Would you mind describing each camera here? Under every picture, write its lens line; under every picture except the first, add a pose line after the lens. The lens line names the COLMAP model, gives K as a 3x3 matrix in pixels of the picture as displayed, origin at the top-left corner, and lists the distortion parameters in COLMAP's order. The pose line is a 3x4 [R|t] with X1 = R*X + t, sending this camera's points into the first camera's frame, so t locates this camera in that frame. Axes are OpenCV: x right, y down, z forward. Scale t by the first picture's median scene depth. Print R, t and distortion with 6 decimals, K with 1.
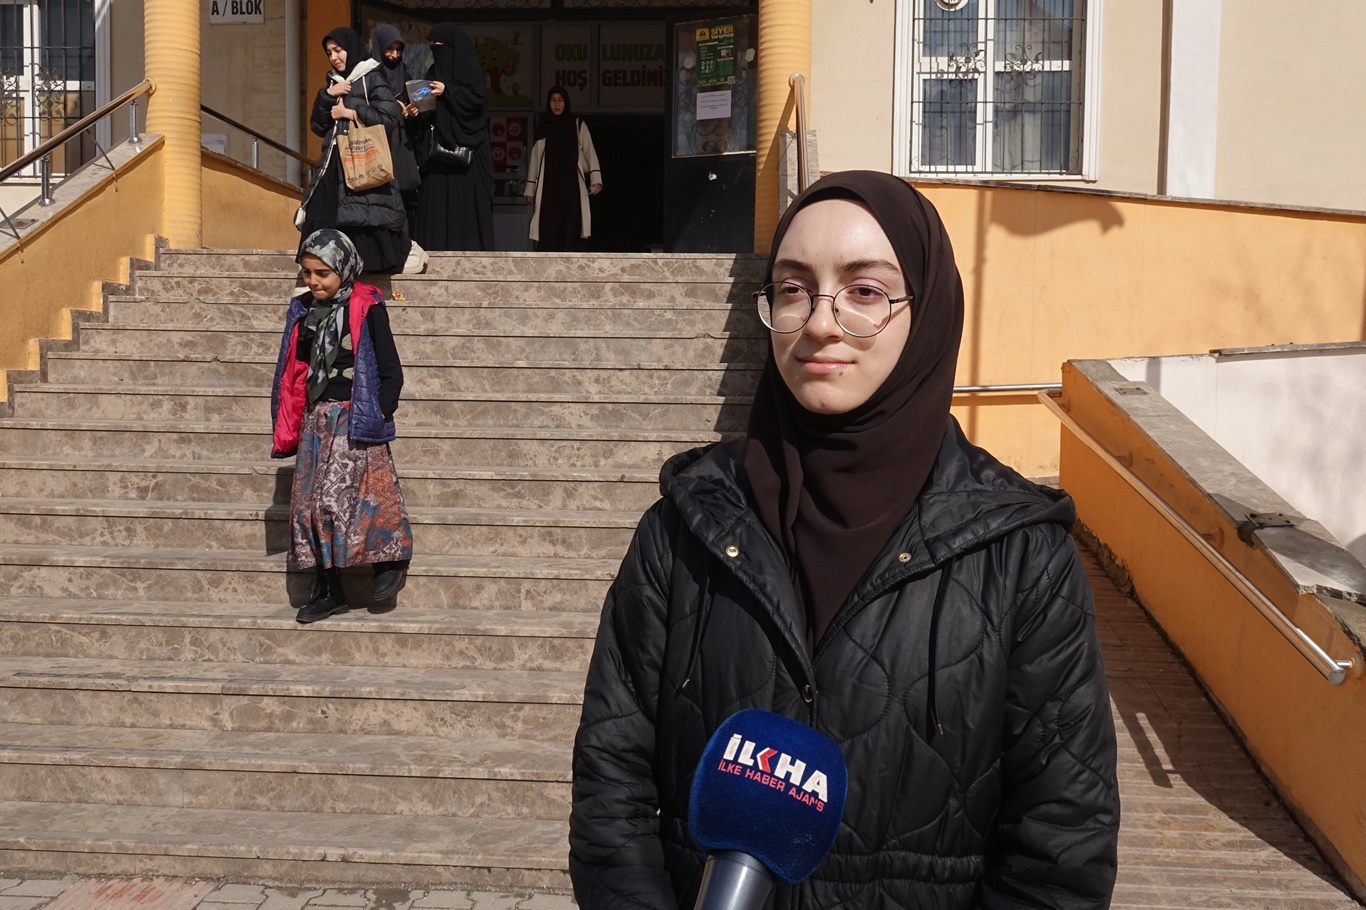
lens RADIAL K [[1282.1, 0, 683.0], [0, 1282.1, 455.0], [0, 0, 1]] dist [-0.001440, 0.008081]
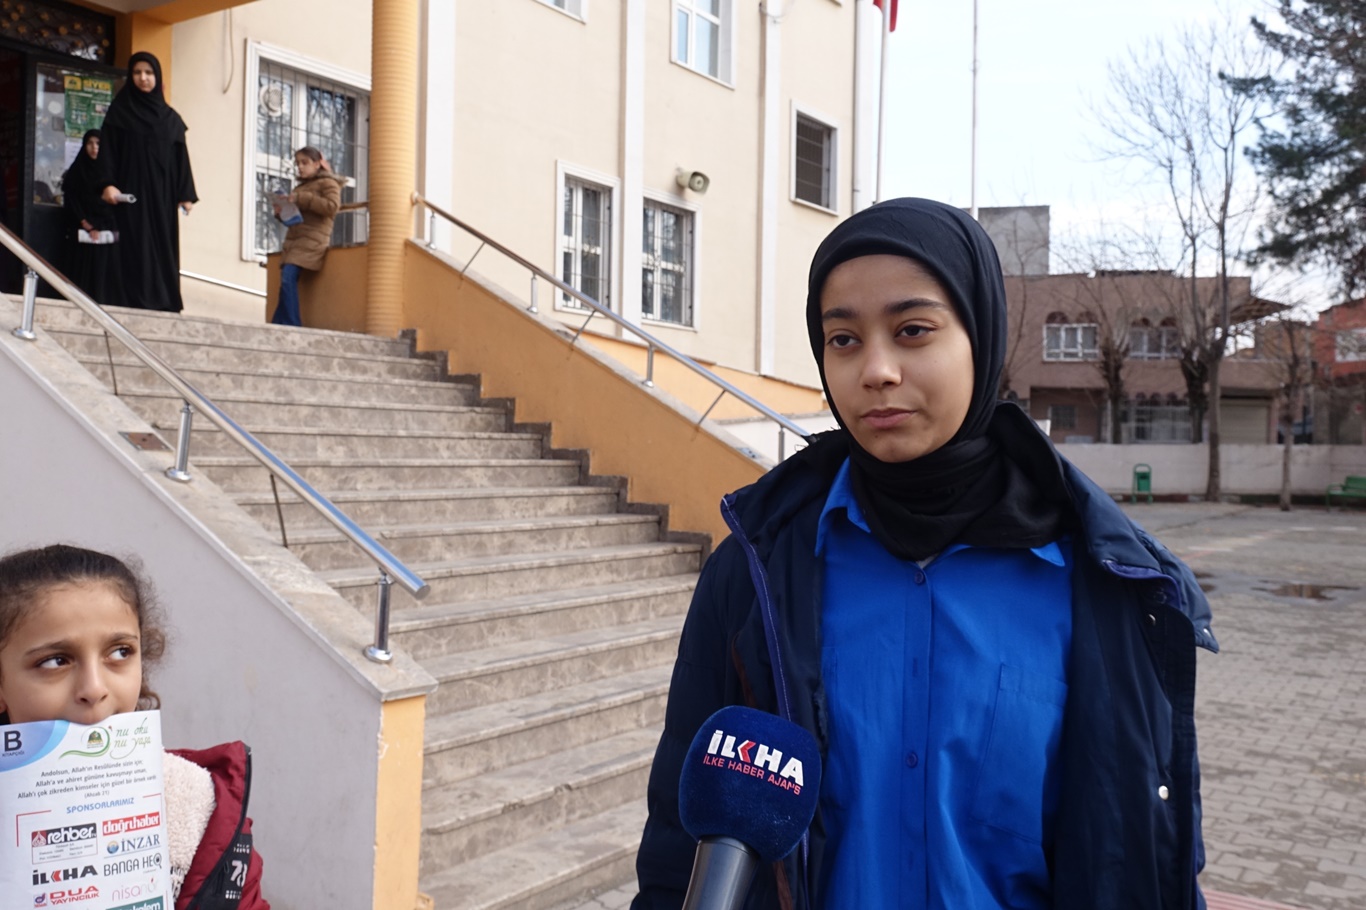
lens RADIAL K [[1282.1, 0, 683.0], [0, 1282.1, 455.0], [0, 0, 1]] dist [-0.001440, 0.008081]
pose [[0.498458, -0.009073, 0.866866, -1.034199], [0.040163, 0.999113, -0.012637, -0.028480], [-0.865983, 0.041115, 0.498381, 0.224439]]
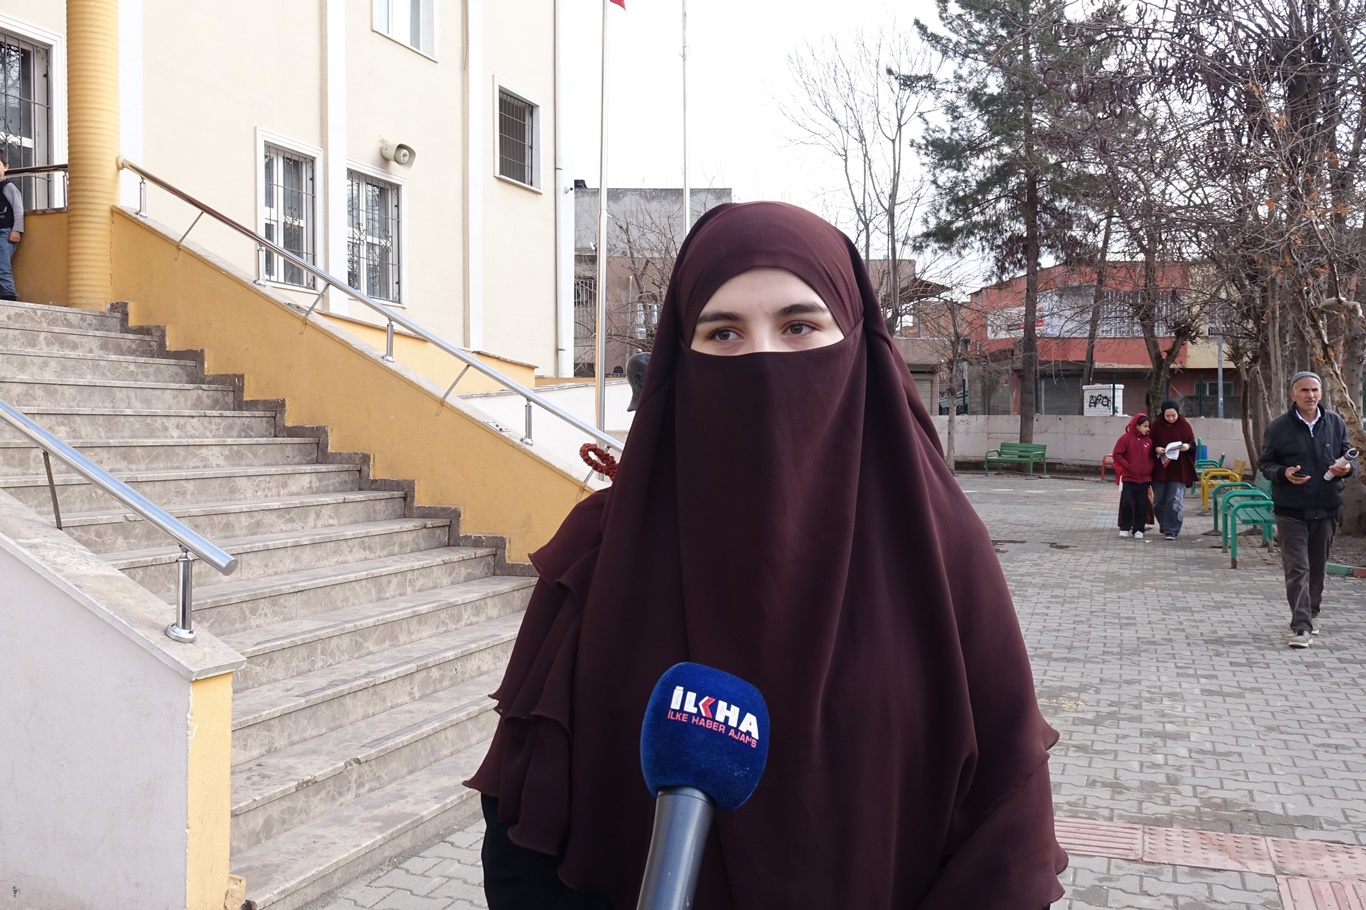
lens RADIAL K [[1282.1, 0, 683.0], [0, 1282.1, 455.0], [0, 0, 1]] dist [-0.001440, 0.008081]
pose [[0.275463, -0.032429, 0.960765, -1.080023], [0.060524, 0.998033, 0.016334, -0.025265], [-0.959404, 0.053650, 0.276884, 0.266869]]
